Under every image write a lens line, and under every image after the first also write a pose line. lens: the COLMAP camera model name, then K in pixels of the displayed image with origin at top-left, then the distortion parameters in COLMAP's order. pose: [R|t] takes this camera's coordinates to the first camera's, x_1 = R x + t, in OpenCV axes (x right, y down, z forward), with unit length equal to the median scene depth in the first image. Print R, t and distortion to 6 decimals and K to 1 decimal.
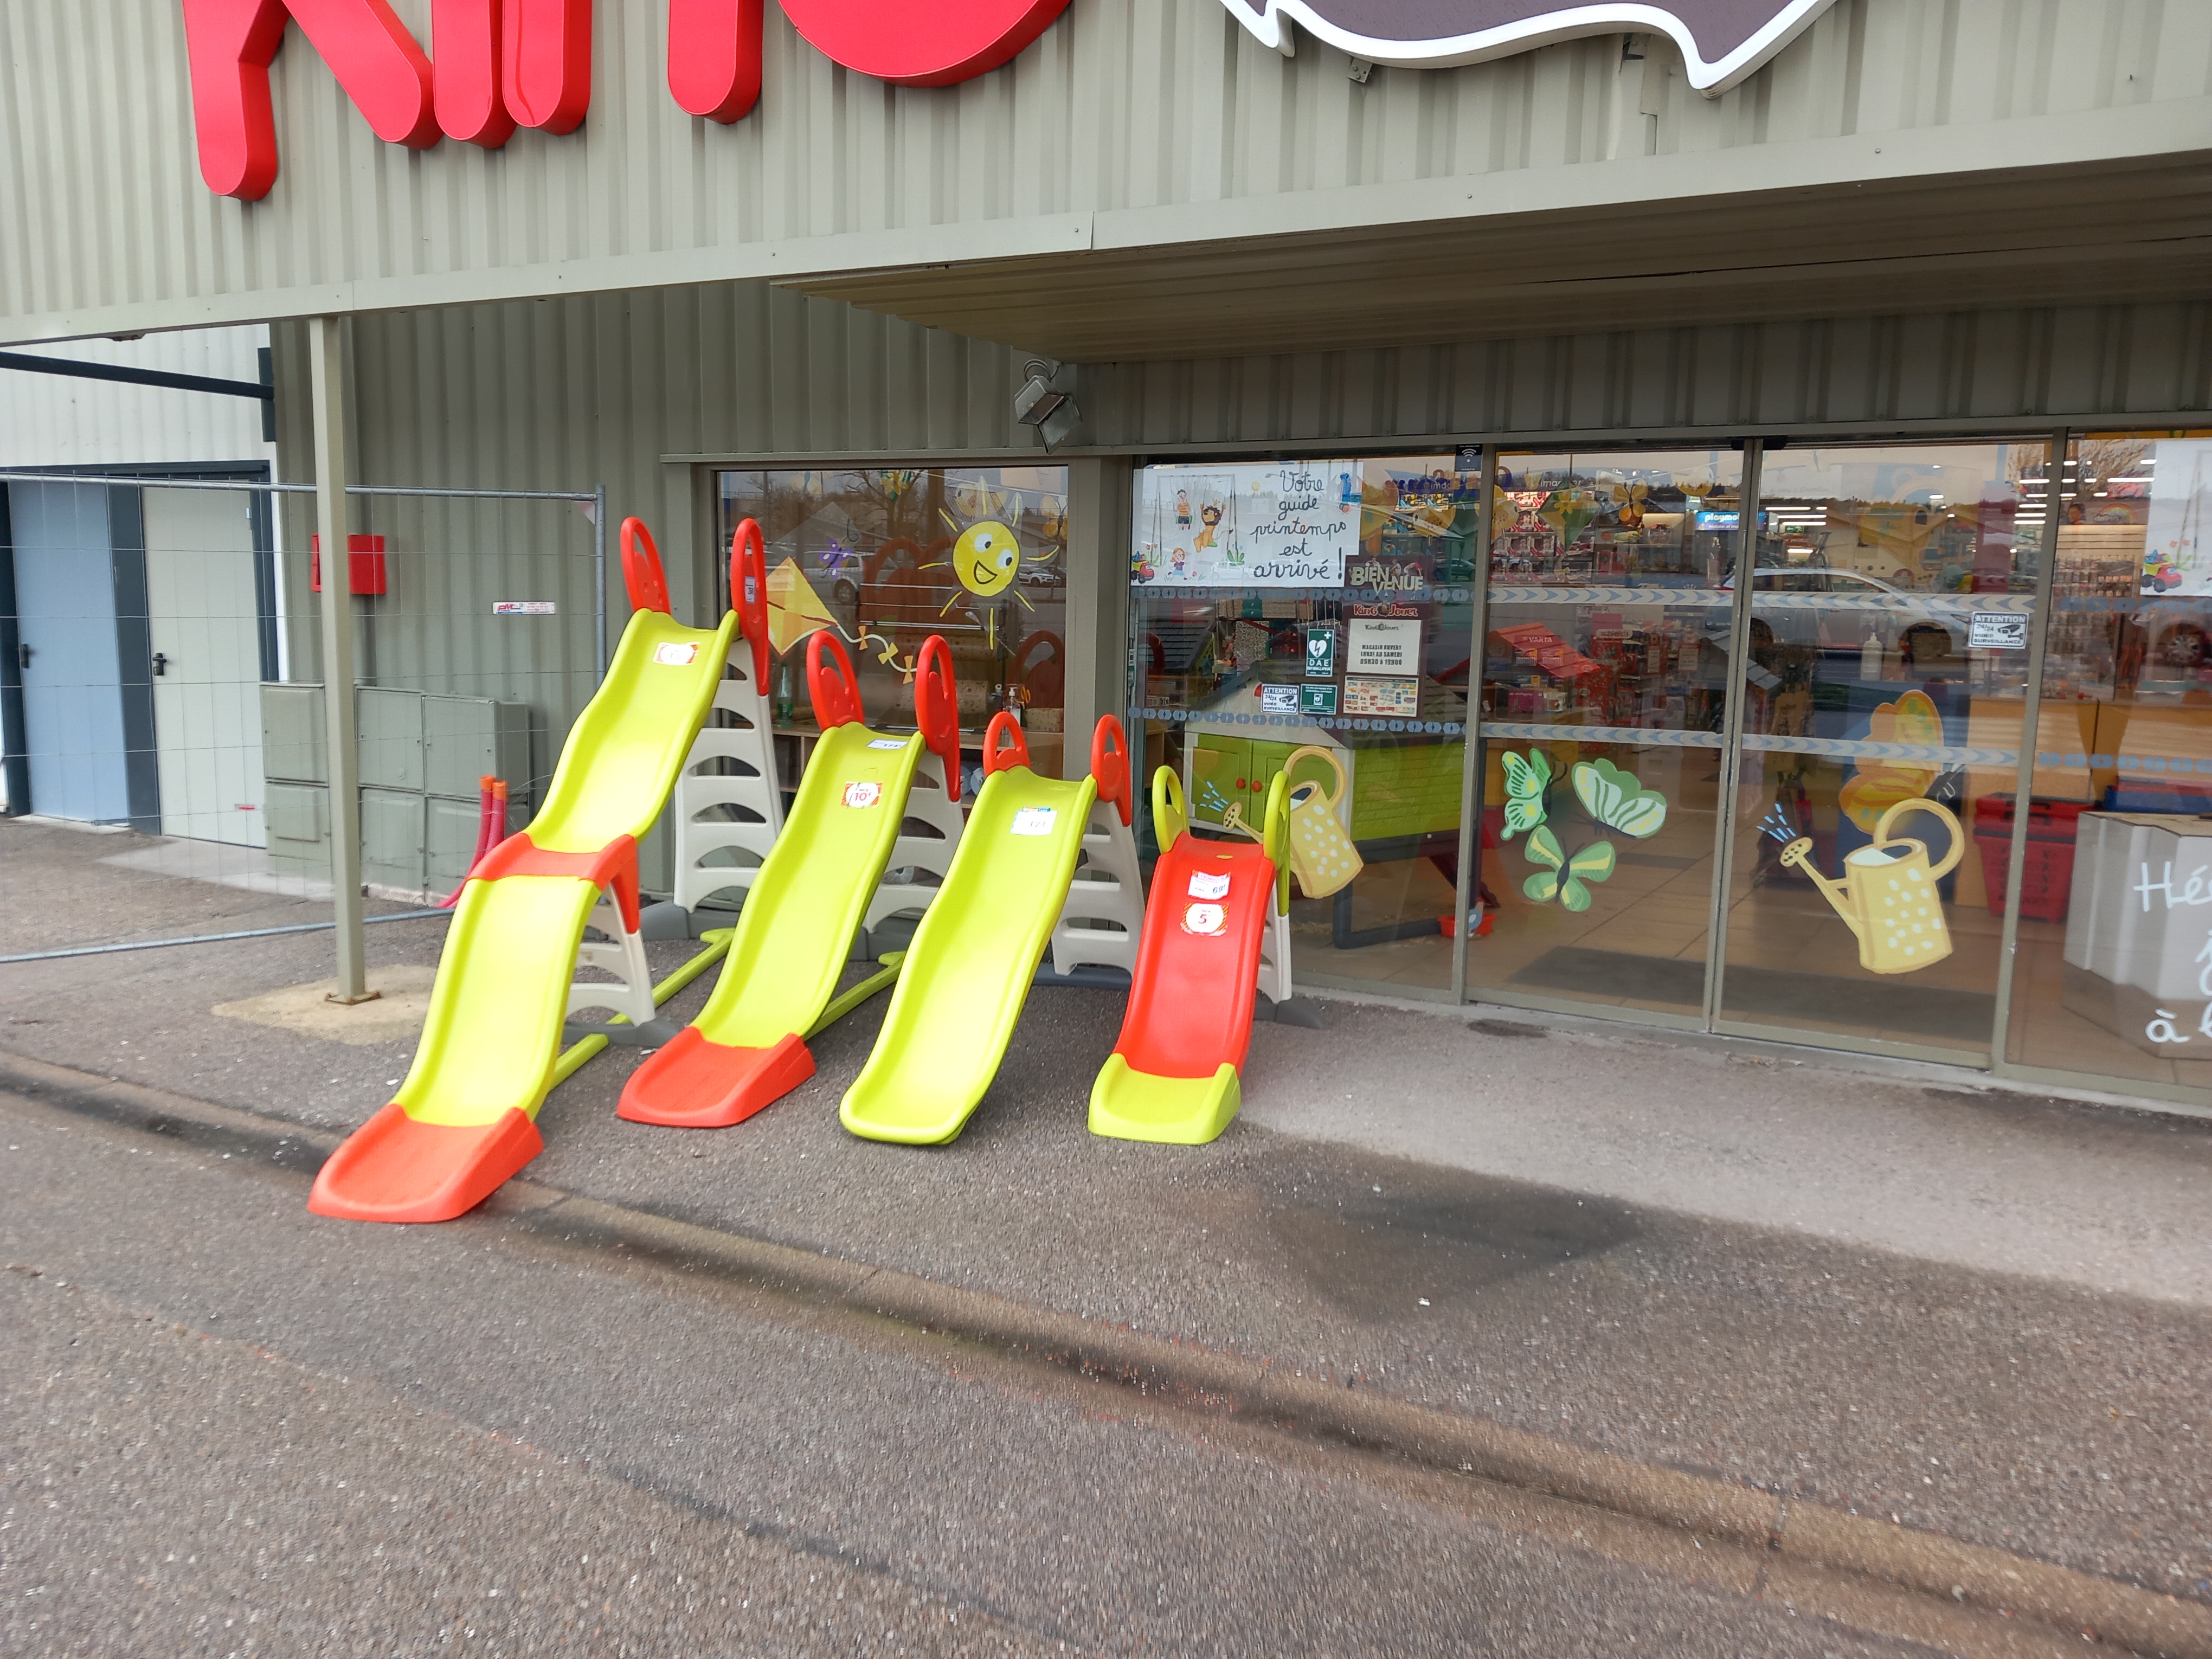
lens RADIAL K [[1725.3, 0, 1091.5], [0, 1725.3, 832.0], [0, 0, 1]] dist [0.023835, -0.004266]
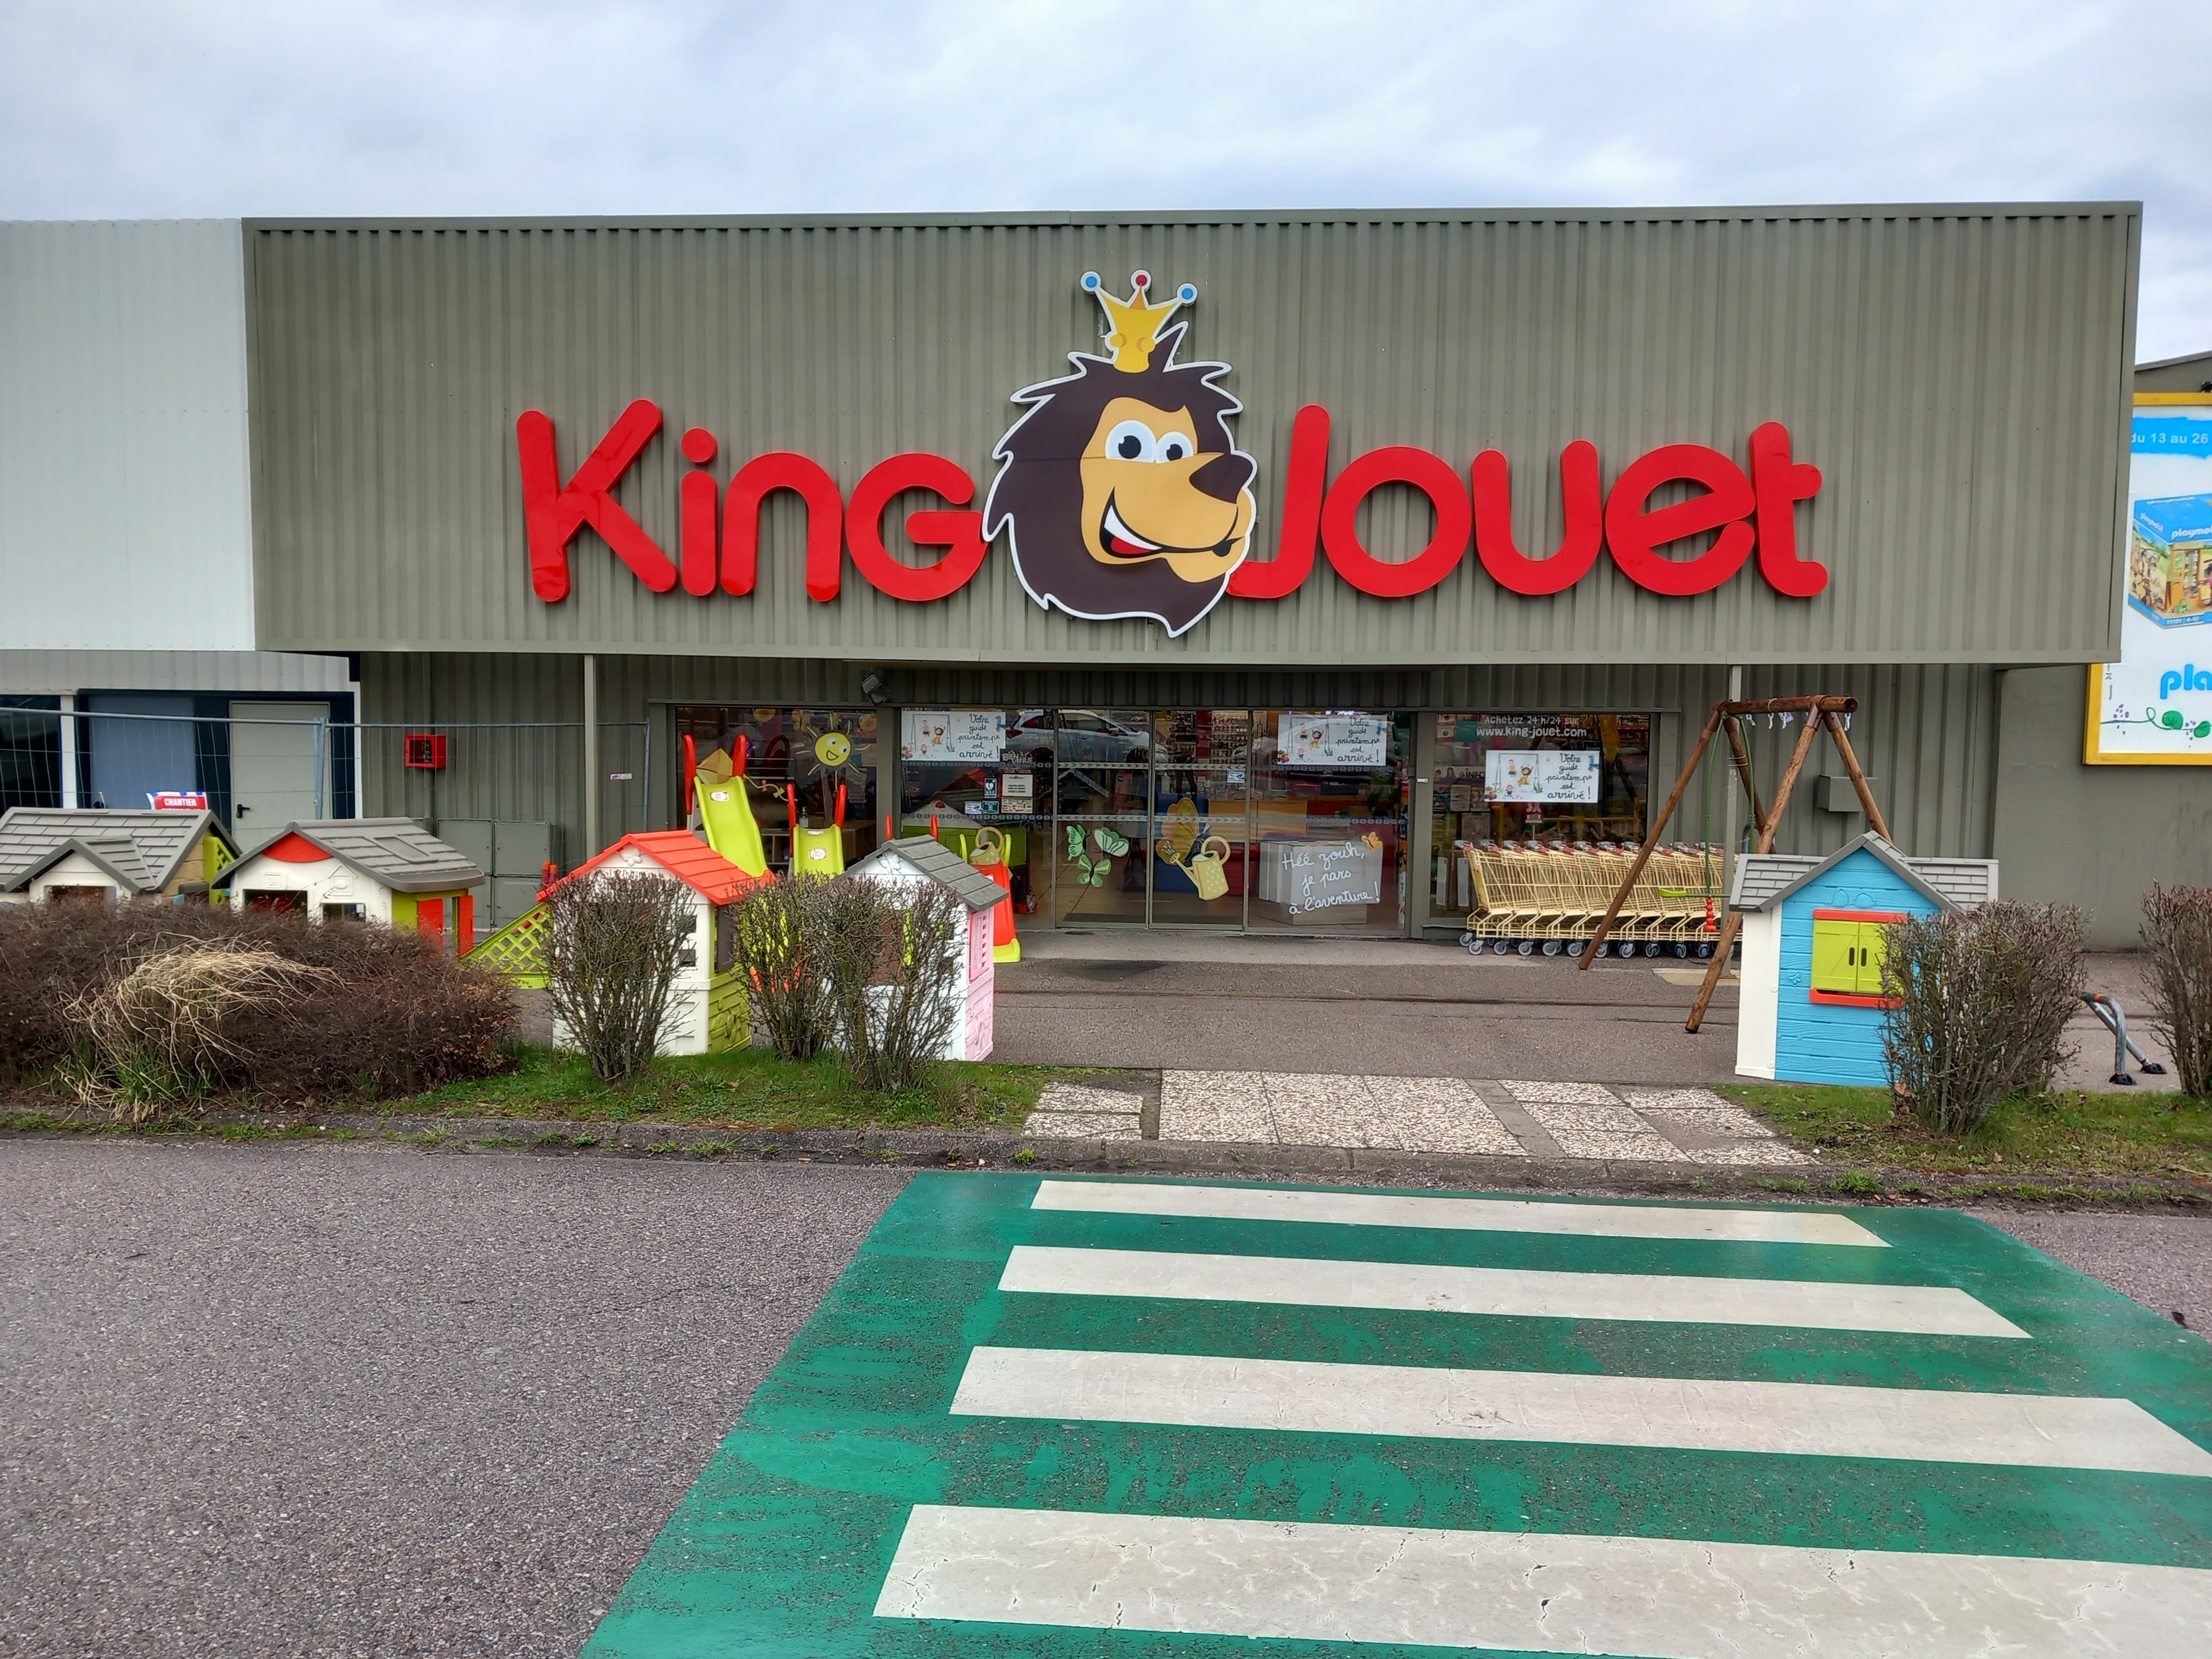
lens RADIAL K [[1725.3, 0, 1107.5], [0, 1725.3, 827.6], [0, 0, 1]] dist [0.023835, -0.004266]
pose [[0.895248, -0.035961, 0.444115, -0.820740], [0.065665, 0.996503, -0.051679, 0.089217], [-0.440703, 0.075428, 0.894478, -1.271175]]
